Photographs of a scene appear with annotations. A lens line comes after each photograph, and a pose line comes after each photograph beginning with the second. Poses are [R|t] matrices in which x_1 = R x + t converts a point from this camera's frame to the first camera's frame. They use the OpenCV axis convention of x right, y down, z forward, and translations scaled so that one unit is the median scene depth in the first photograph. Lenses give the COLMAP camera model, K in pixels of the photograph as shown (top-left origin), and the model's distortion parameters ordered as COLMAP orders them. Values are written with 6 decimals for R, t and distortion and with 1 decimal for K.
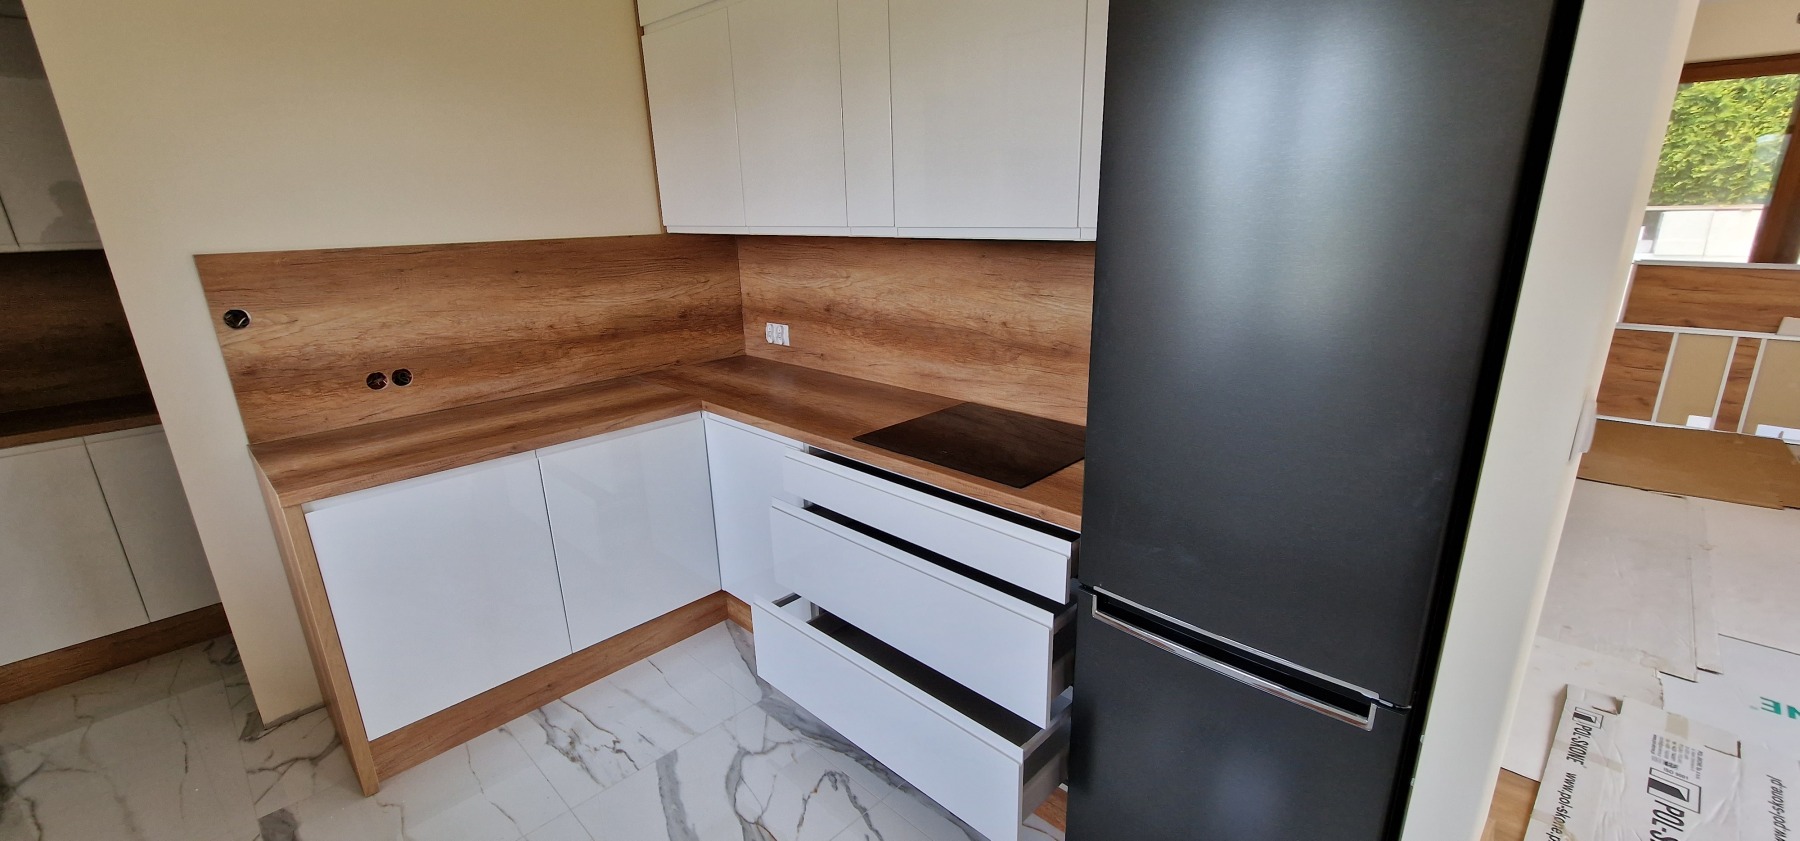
lens RADIAL K [[740.0, 0, 911.4], [0, 740.0, 430.2], [0, 0, 1]] dist [-0.000804, 0.000426]
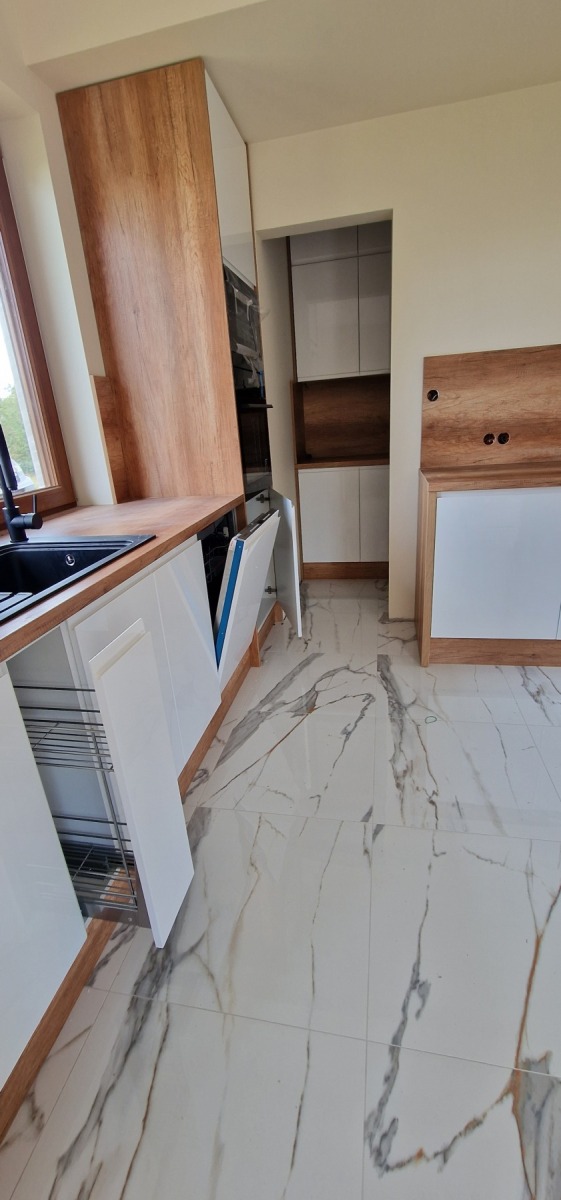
lens RADIAL K [[493.4, 0, 272.3], [0, 493.4, 606.1], [0, 0, 1]] dist [-0.000804, 0.000426]
pose [[0.532323, 0.284777, -0.797204, -0.008928], [-0.187525, 0.957991, 0.216996, 0.137213], [0.825510, 0.033984, 0.563363, 0.009621]]
